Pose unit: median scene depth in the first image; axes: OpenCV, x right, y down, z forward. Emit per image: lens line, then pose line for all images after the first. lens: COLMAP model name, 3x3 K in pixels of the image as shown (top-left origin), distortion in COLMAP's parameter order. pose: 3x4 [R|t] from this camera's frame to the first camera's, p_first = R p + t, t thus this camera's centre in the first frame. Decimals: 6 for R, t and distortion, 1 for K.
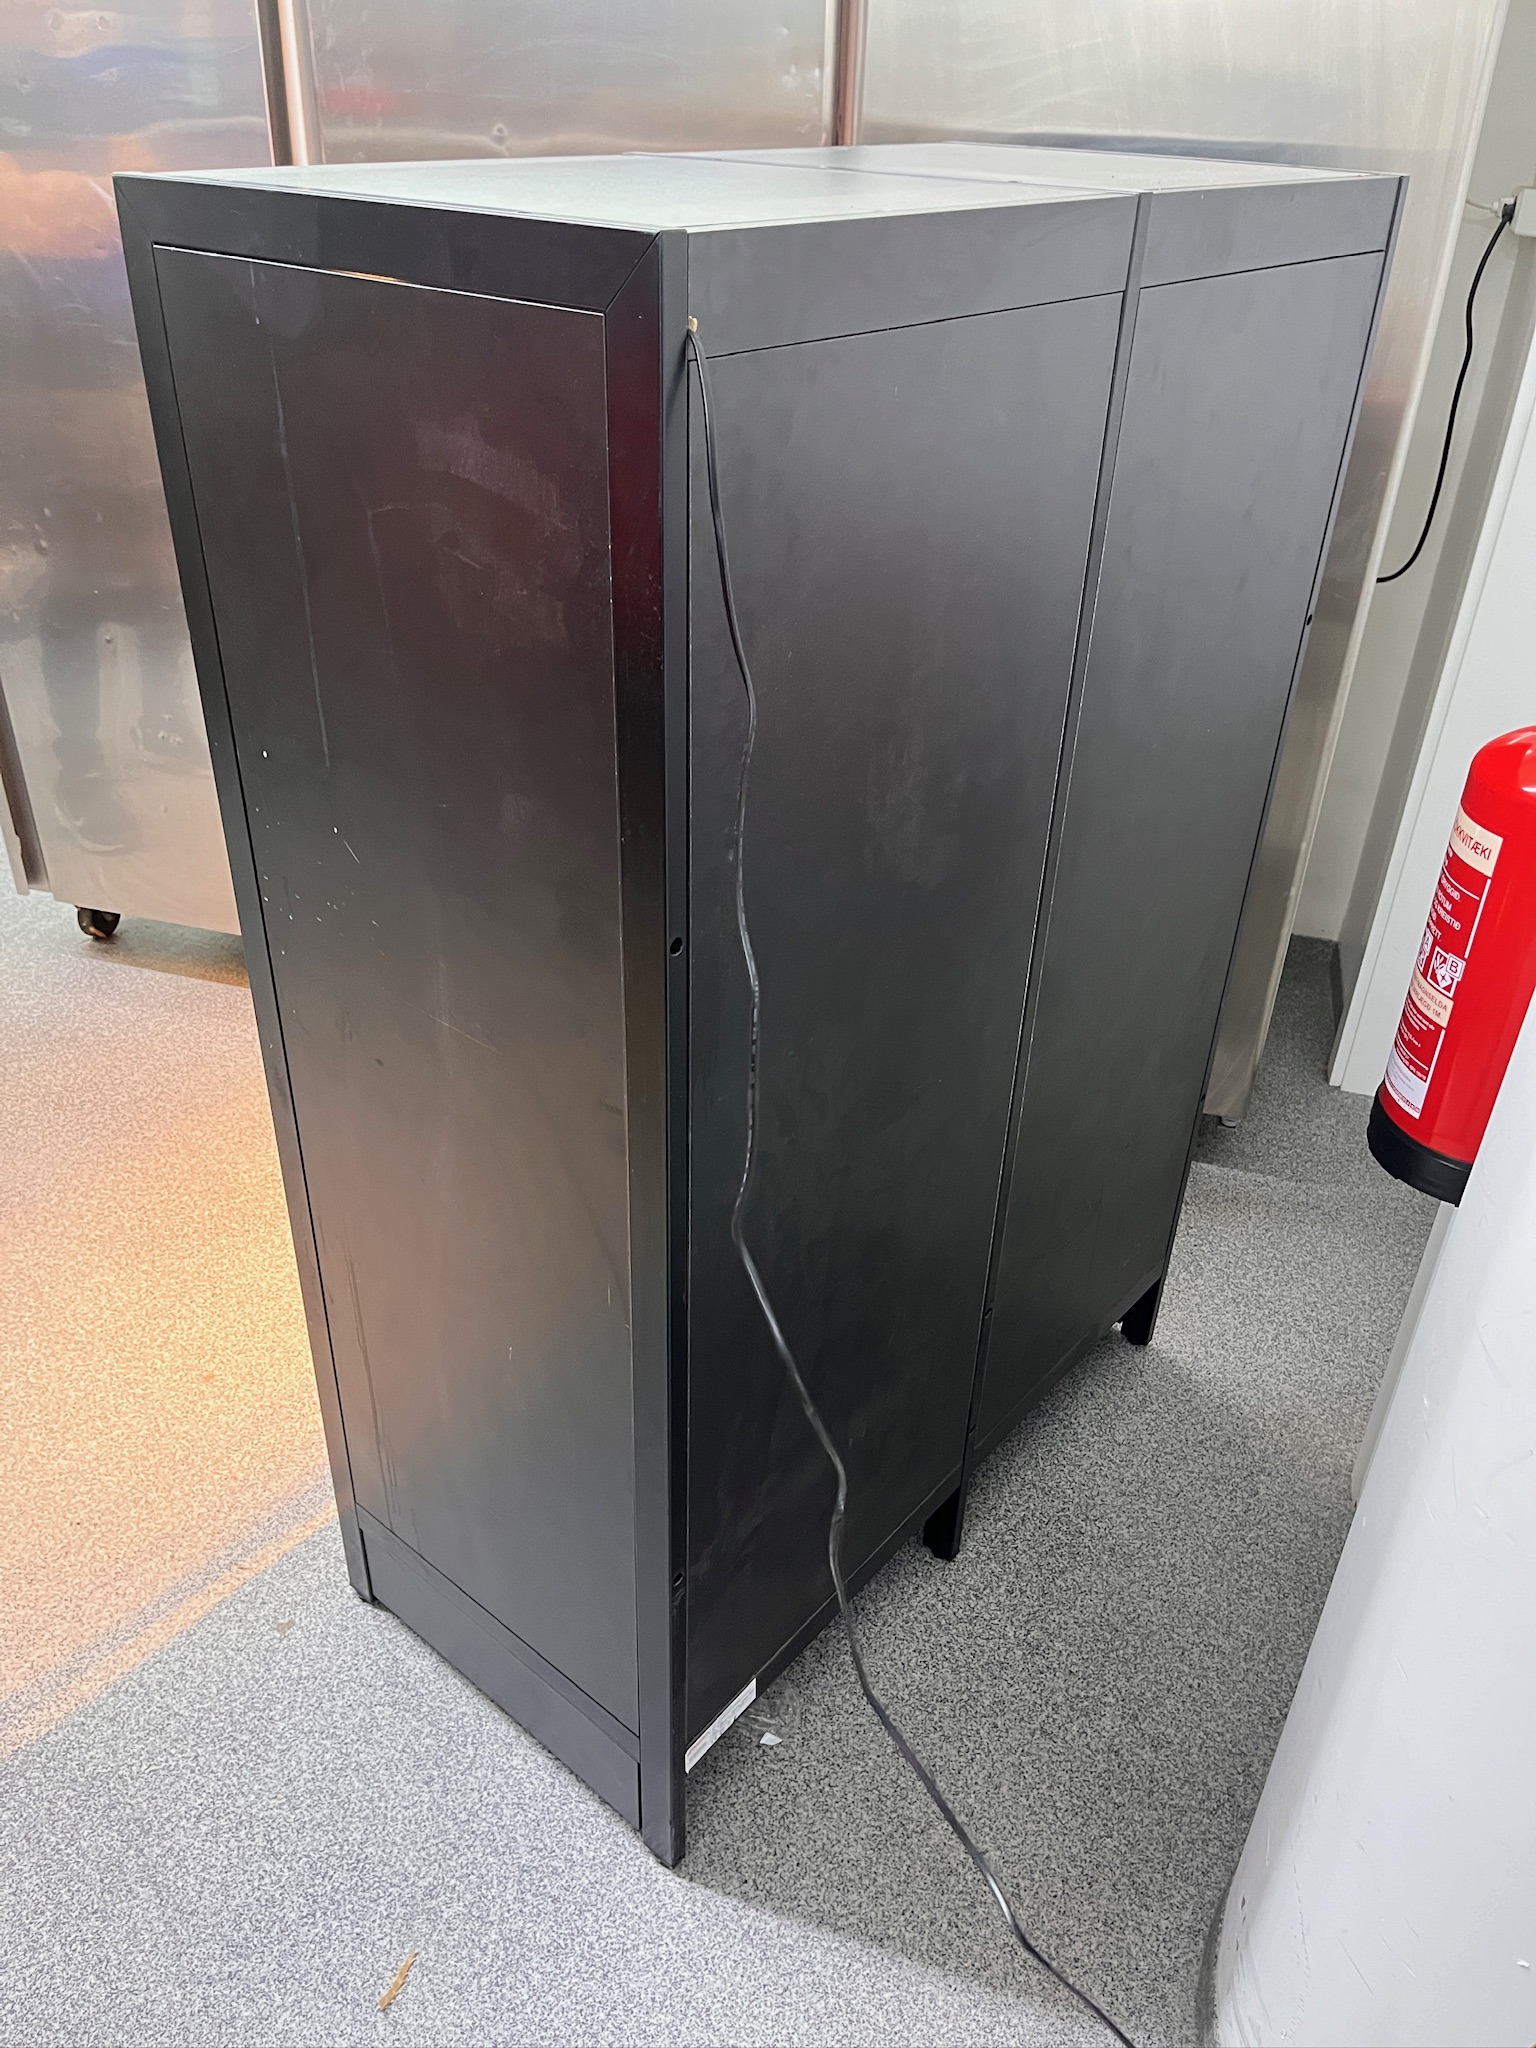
lens RADIAL K [[1545.1, 0, 762.1], [0, 1545.1, 1028.7], [0, 0, 1]] dist [0.076805, -0.120770]
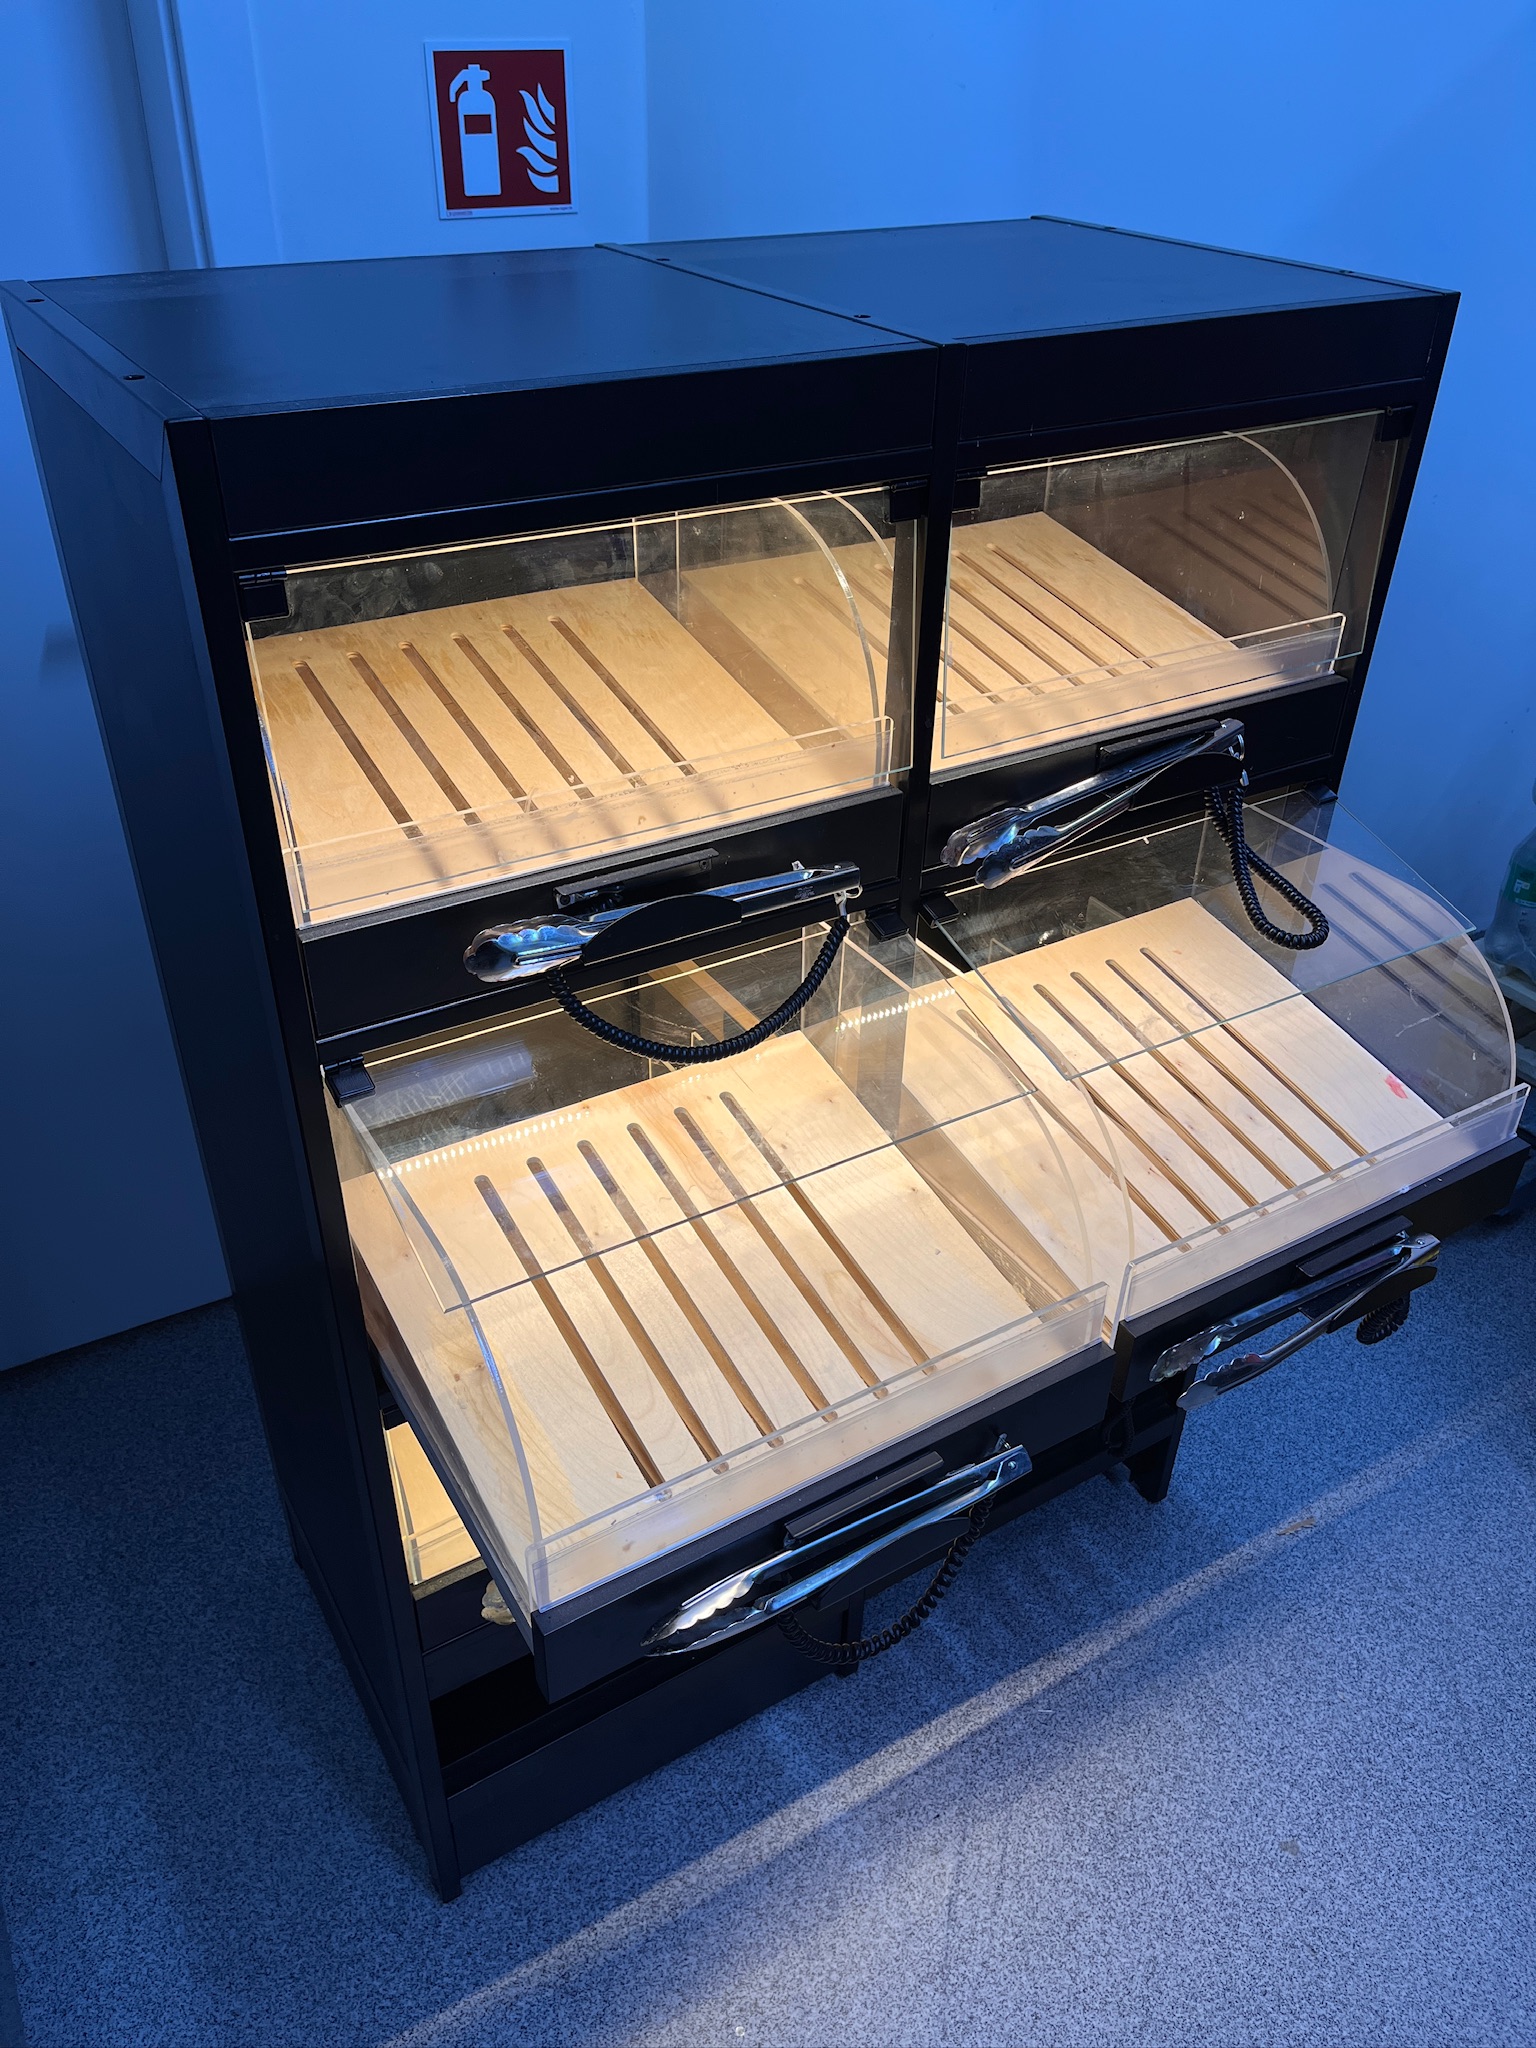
lens RADIAL K [[1545.1, 0, 762.1], [0, 1545.1, 1028.7], [0, 0, 1]] dist [0.076805, -0.120770]
pose [[-0.708337, -0.424093, 0.564273, -0.451345], [0.345576, 0.488697, 0.801095, -0.807421], [-0.615497, 0.762444, -0.199606, 1.130952]]
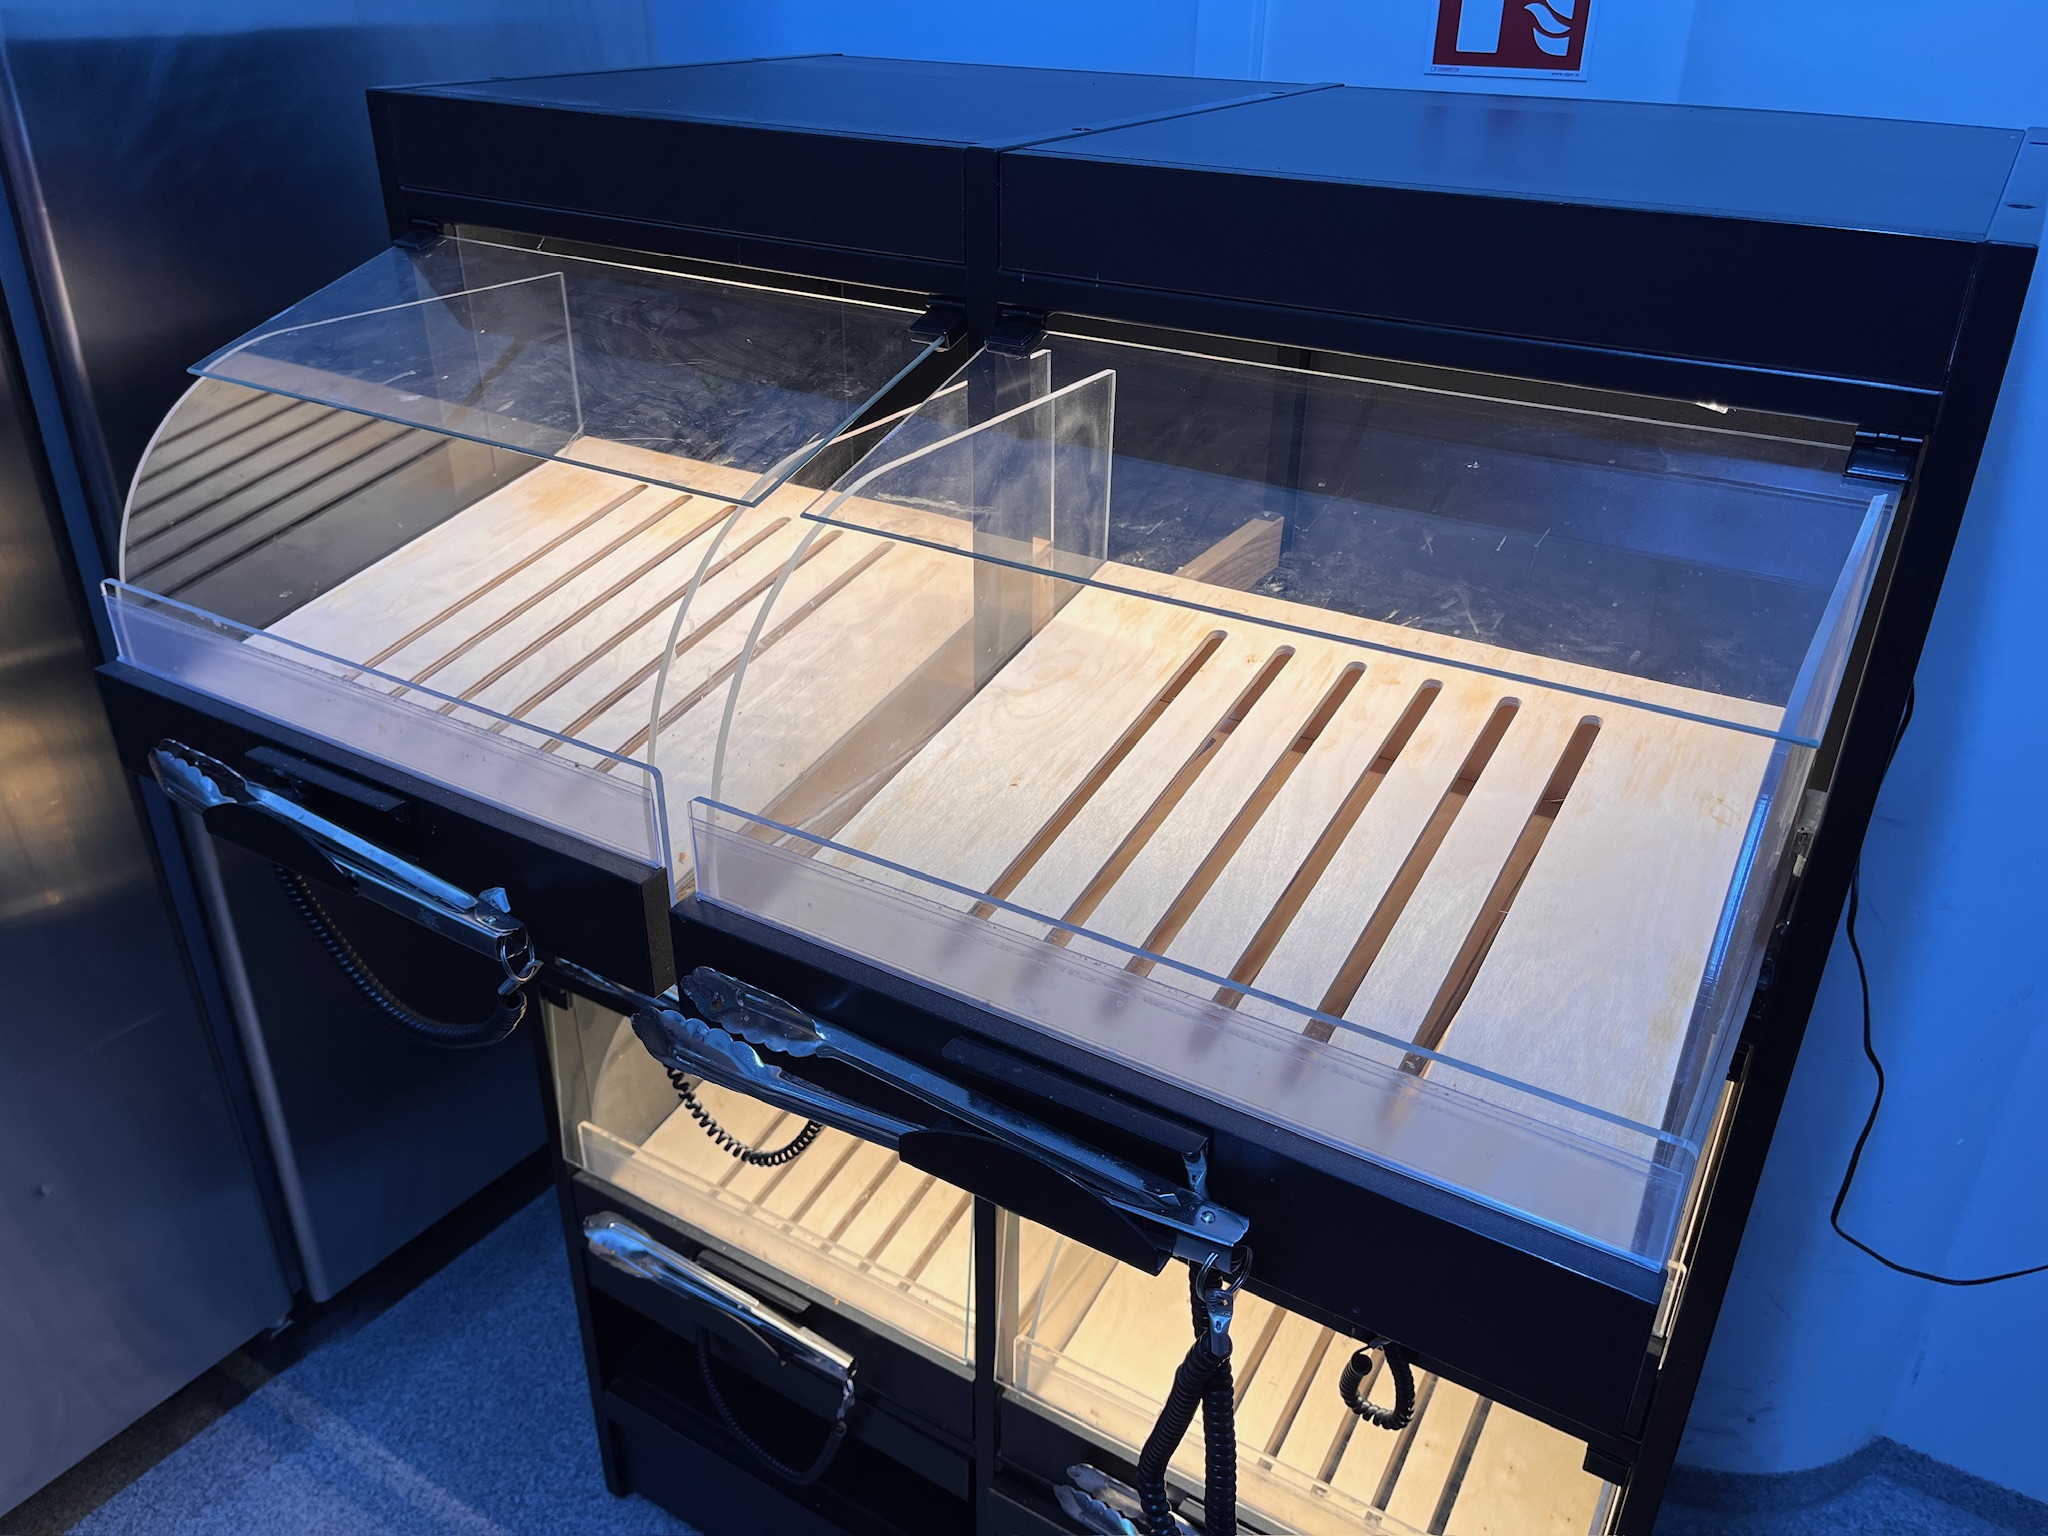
lens RADIAL K [[1538.0, 0, 1024.0], [0, 1538.0, 768.0], [0, 0, 1]] dist [0.098034, -0.147133]
pose [[0.300921, -0.471170, 0.829123, -0.564321], [0.507428, 0.815238, 0.279113, -0.371679], [-0.807442, 0.336730, 0.484407, 0.541071]]
